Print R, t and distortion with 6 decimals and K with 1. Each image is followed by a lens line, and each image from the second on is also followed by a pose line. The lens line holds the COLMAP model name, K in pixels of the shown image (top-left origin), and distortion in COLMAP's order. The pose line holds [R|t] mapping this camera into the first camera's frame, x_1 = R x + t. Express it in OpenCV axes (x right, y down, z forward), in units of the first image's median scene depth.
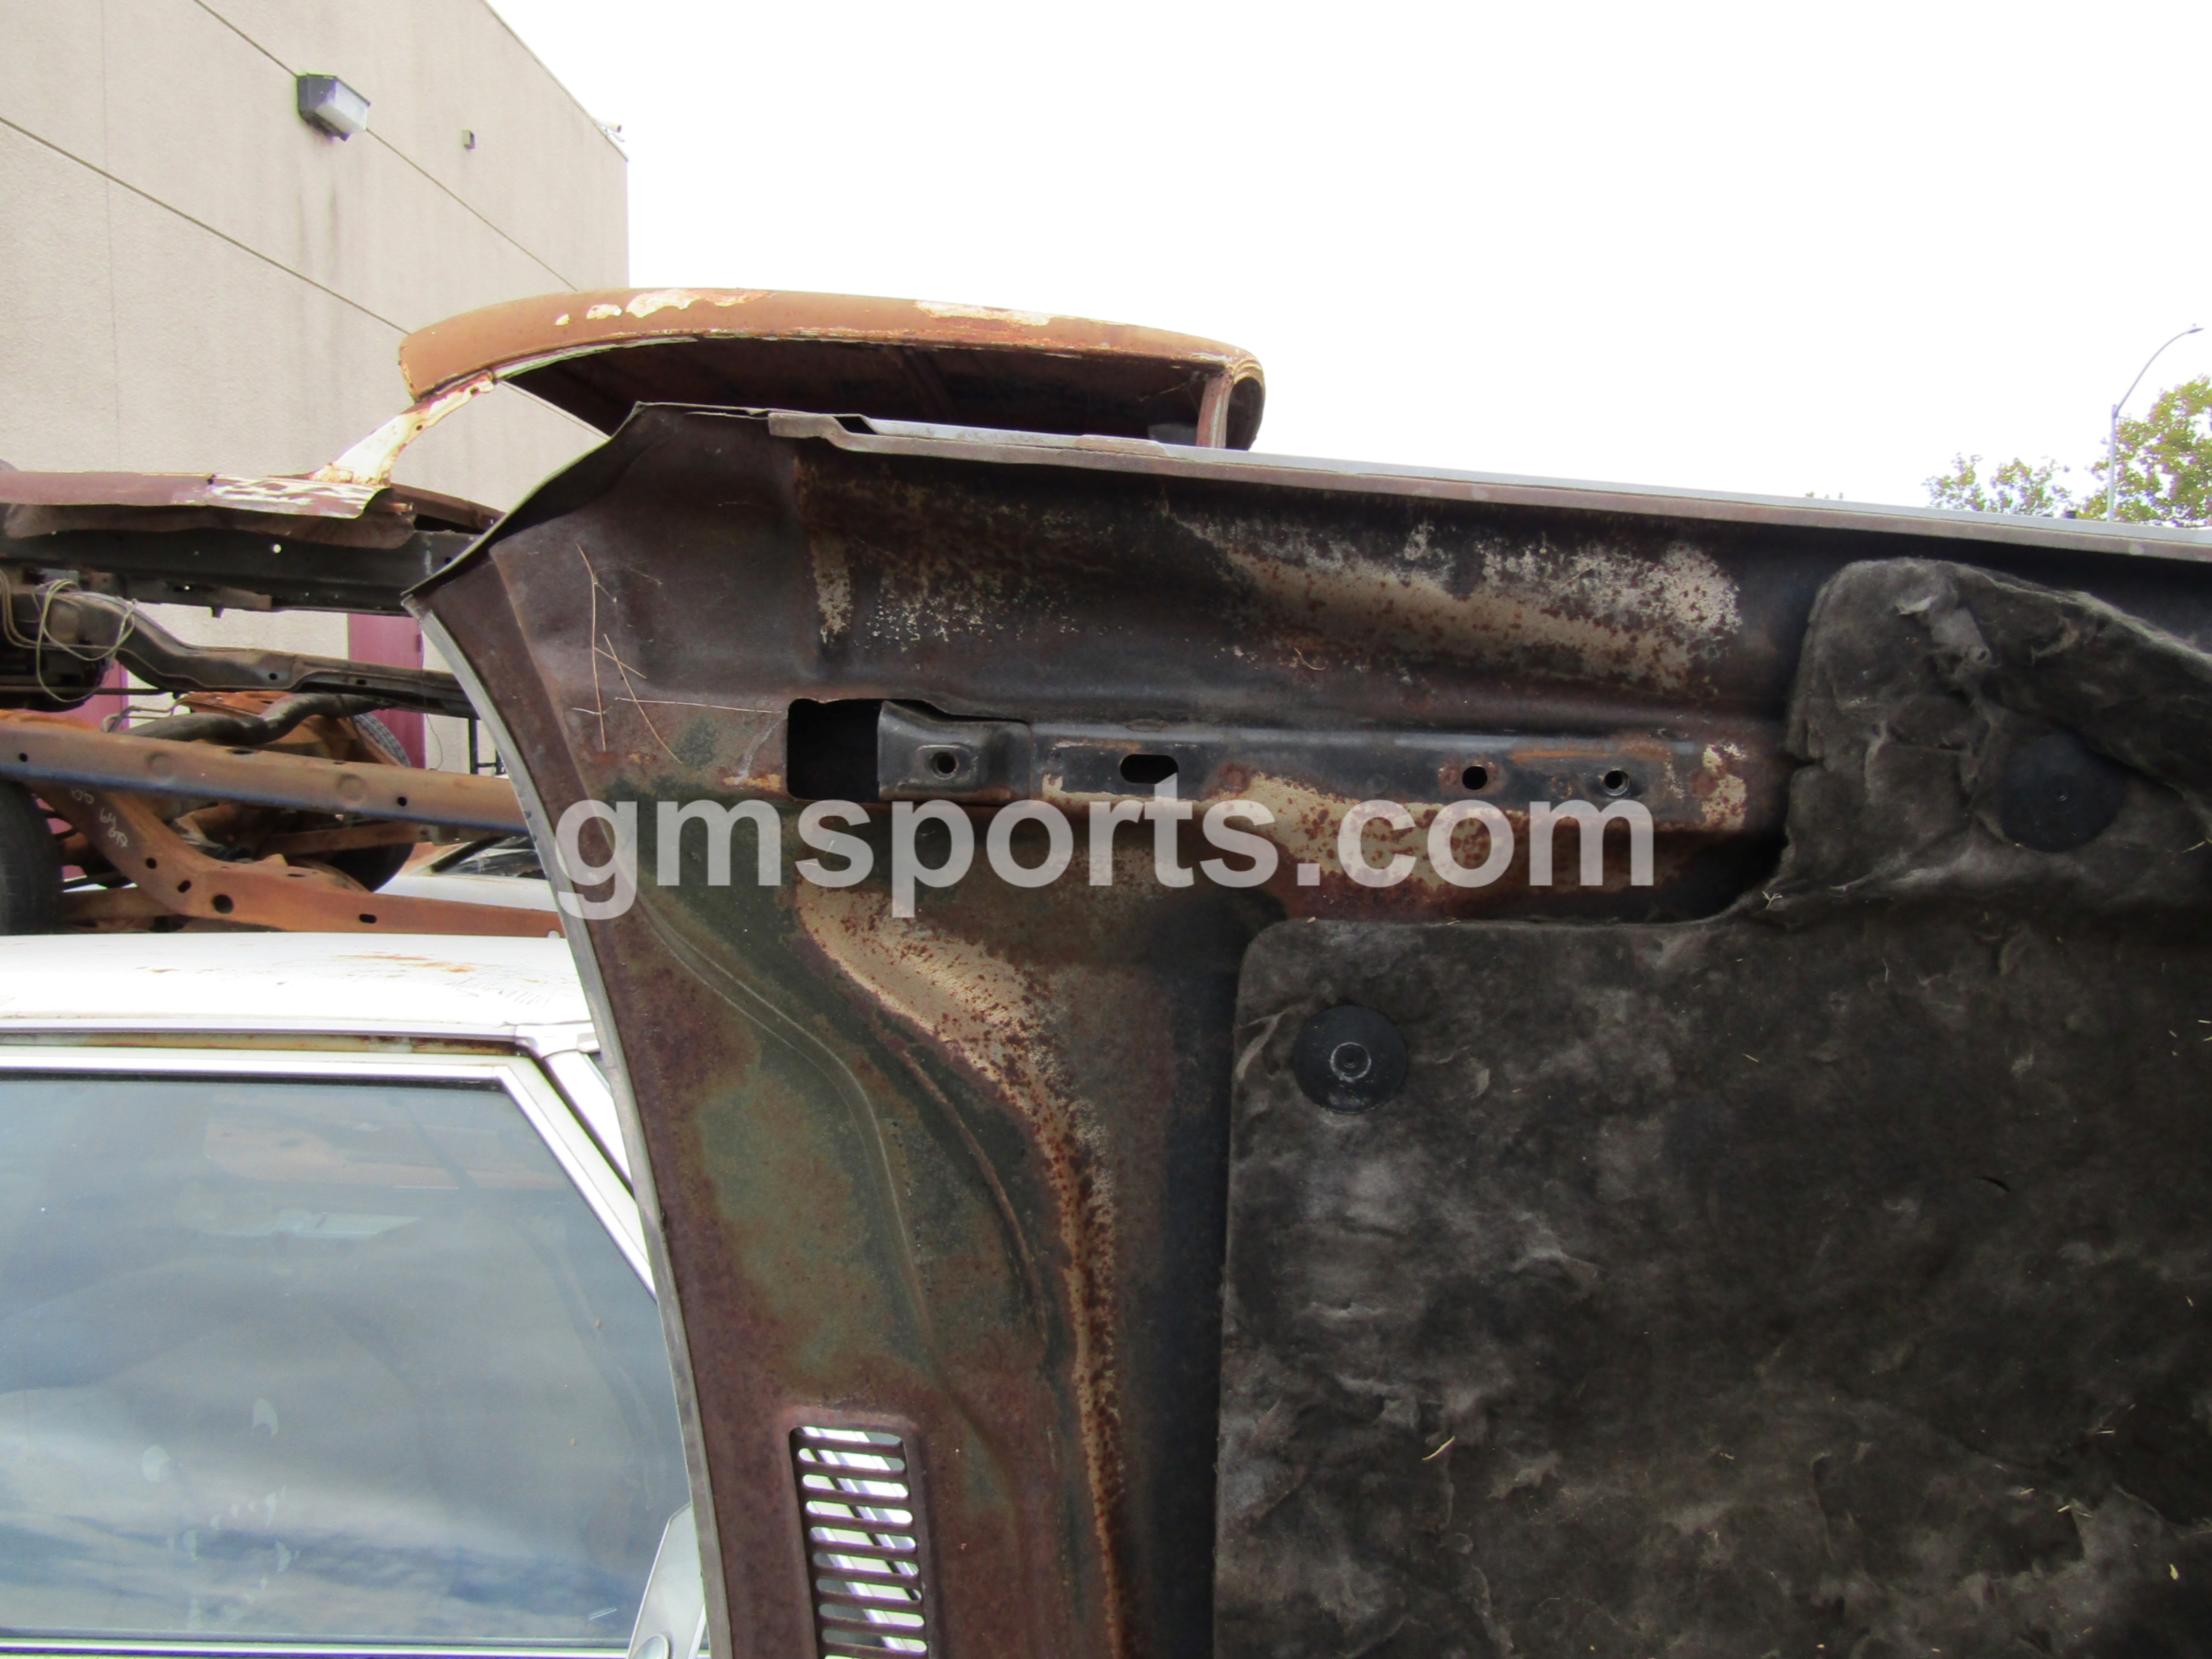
lens RADIAL K [[1589.3, 0, 1103.3], [0, 1589.3, 825.4], [0, 0, 1]] dist [-0.003176, 0.000178]
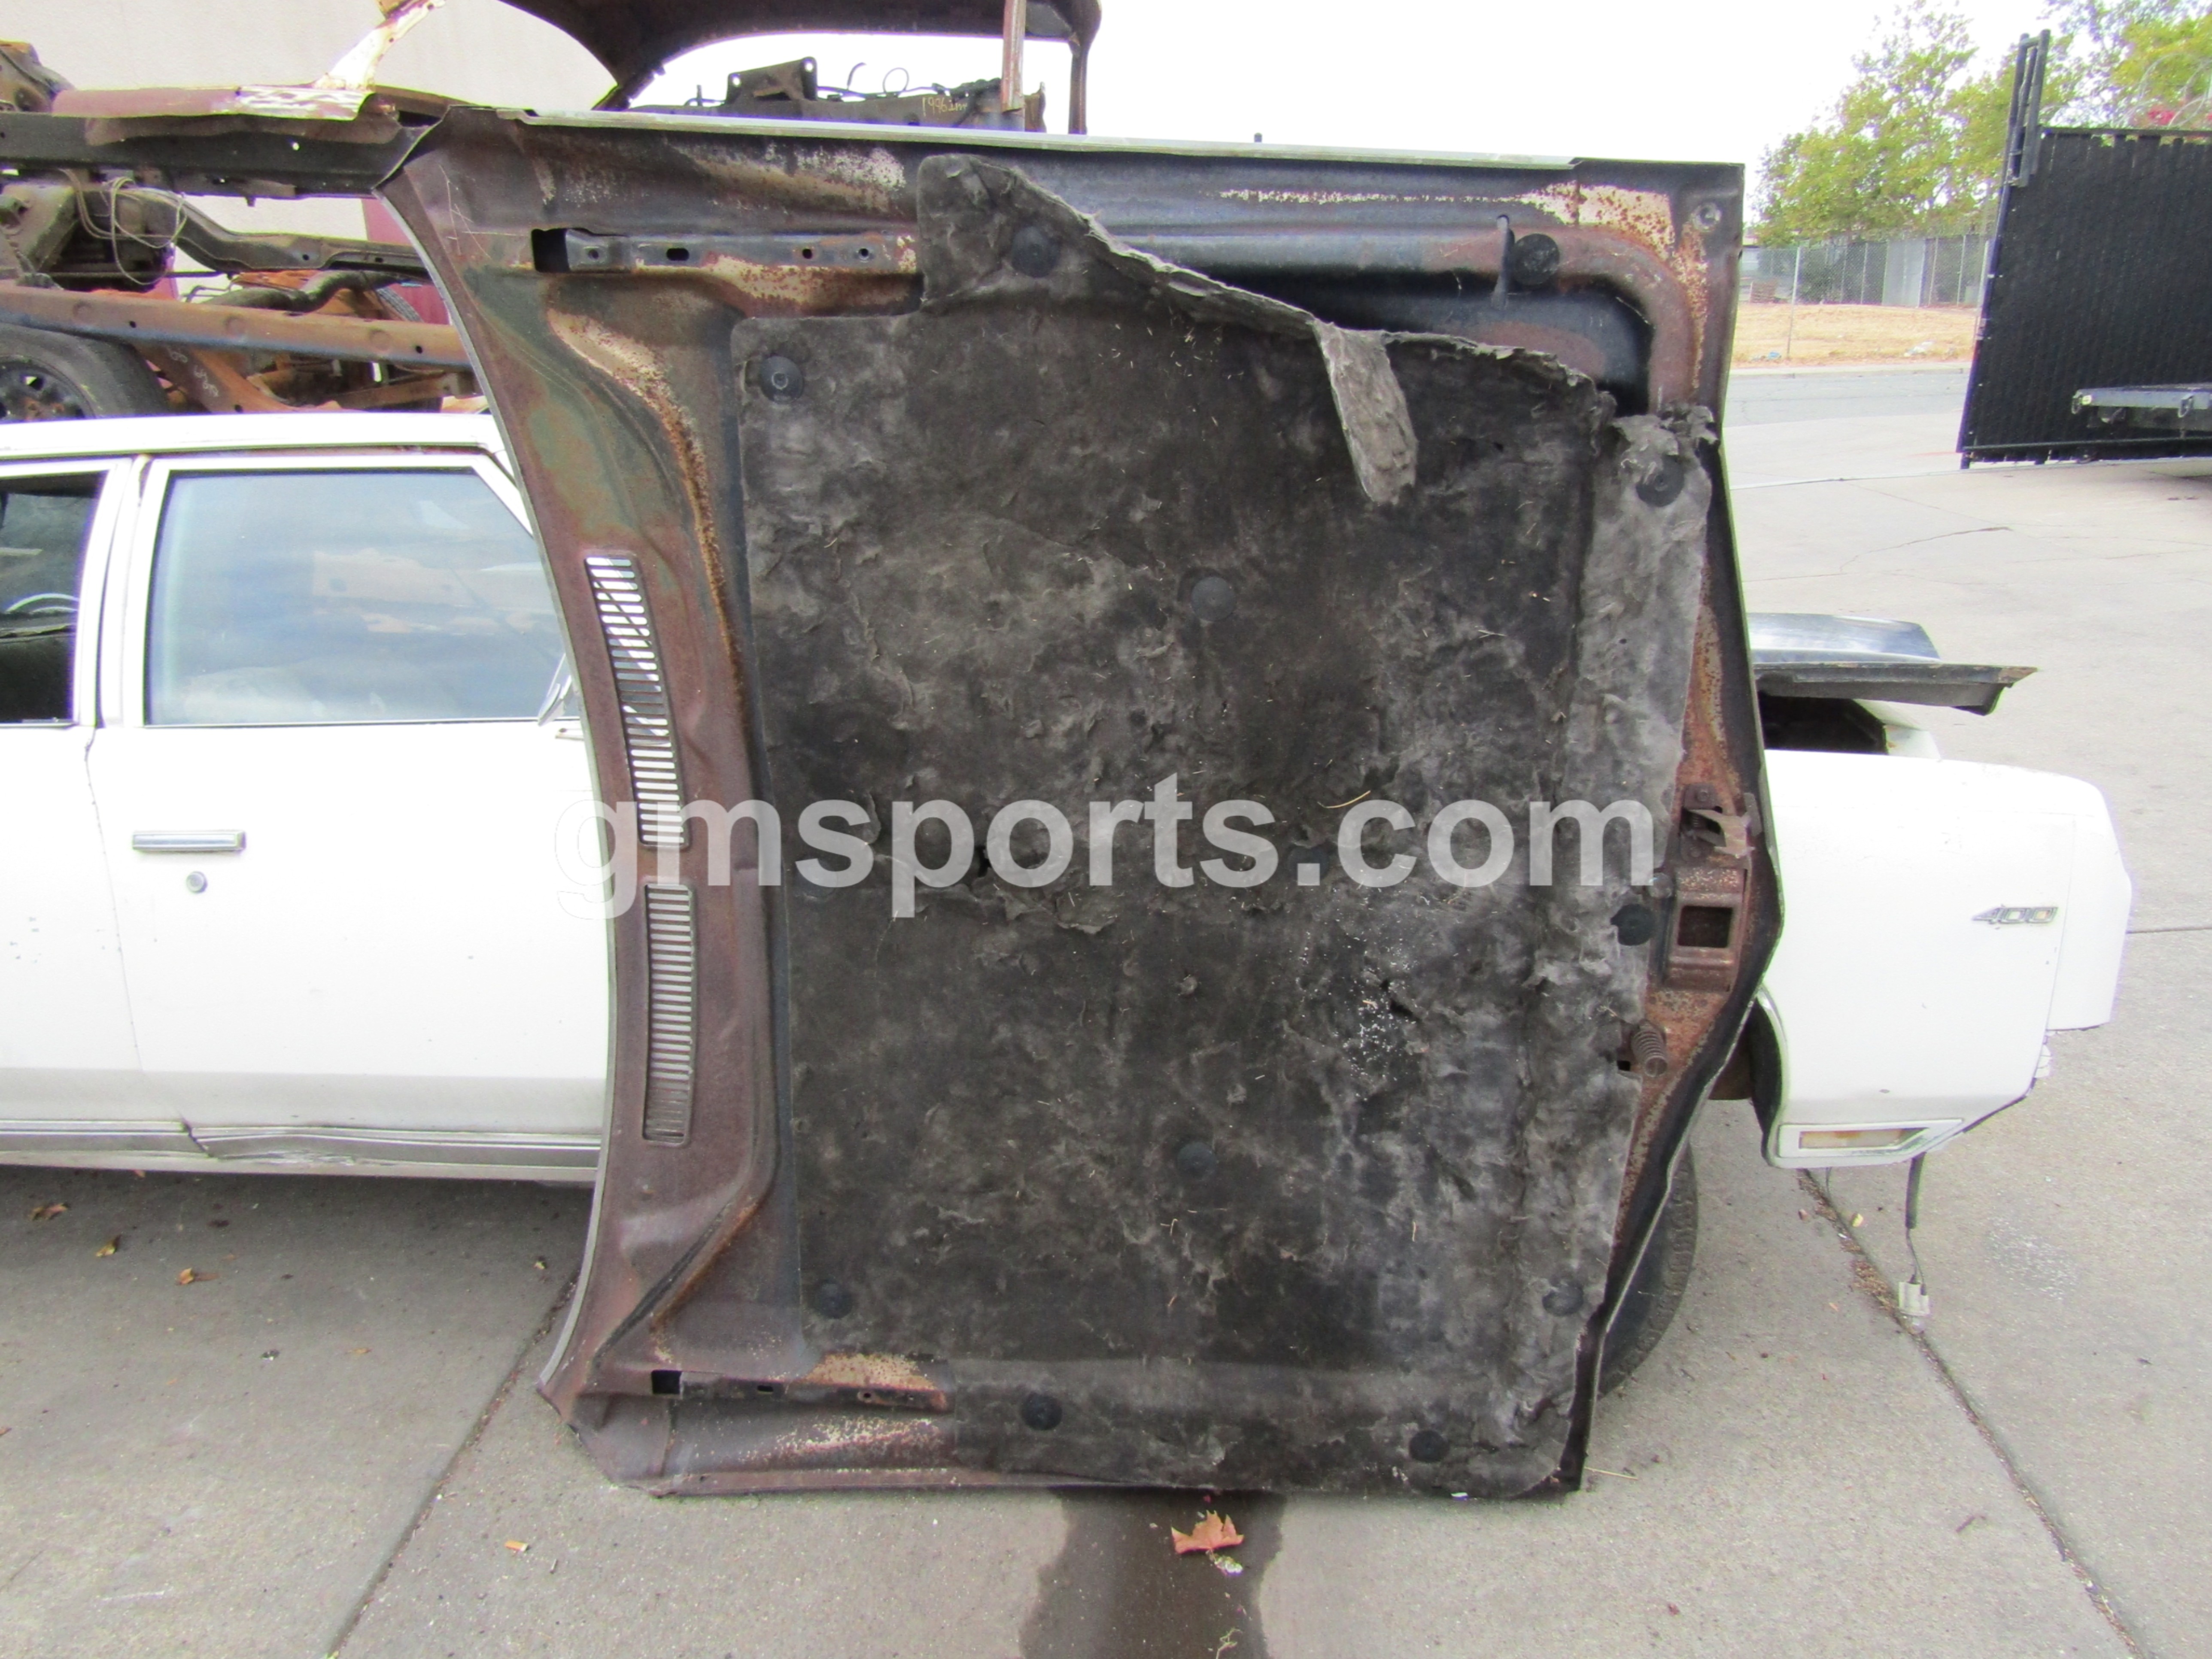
lens RADIAL K [[1575.4, 0, 1106.0], [0, 1575.4, 829.5], [0, 0, 1]] dist [-0.005812, -0.004313]
pose [[0.999141, -0.018228, -0.037206, 0.718010], [0.027284, 0.965280, 0.259790, 0.196236], [0.031178, -0.260582, 0.964948, -1.462490]]
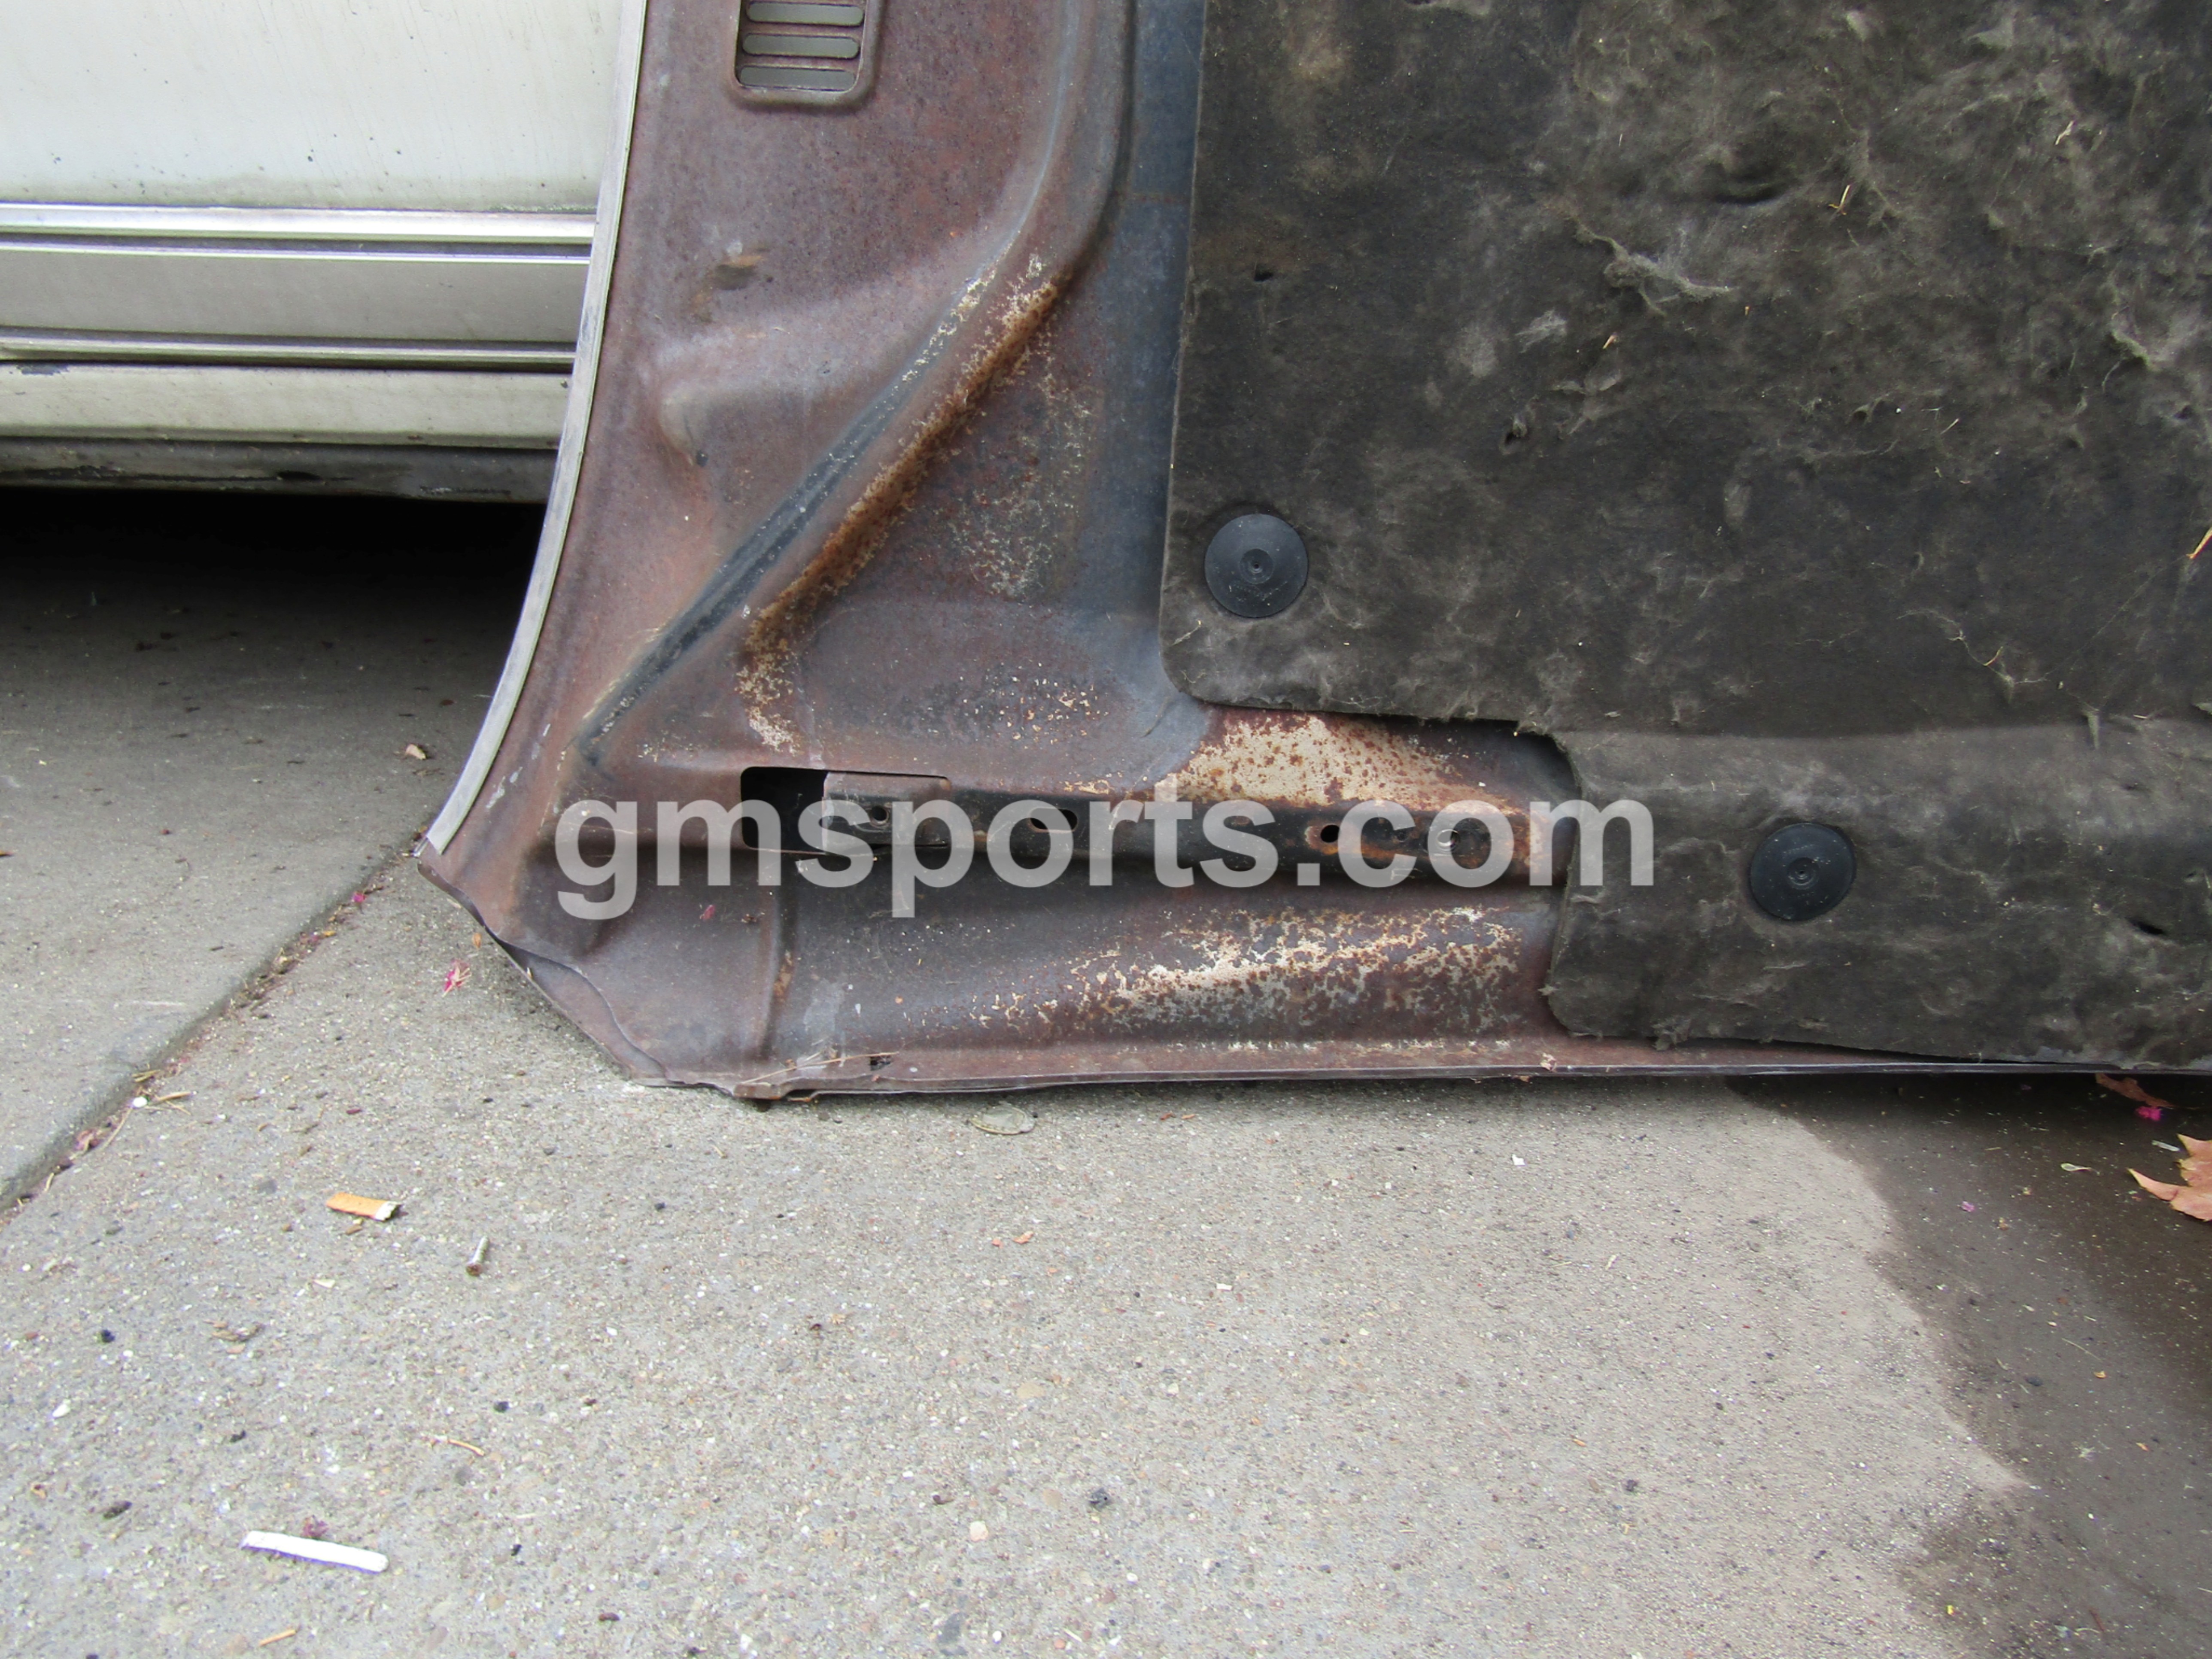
lens RADIAL K [[1589.3, 0, 1103.3], [0, 1589.3, 825.4], [0, 0, 1]] dist [-0.003176, 0.000178]
pose [[0.999297, -0.003832, 0.037289, -0.094744], [-0.007292, 0.955882, 0.293659, 1.708152], [-0.036769, -0.293724, 0.955183, 0.103234]]
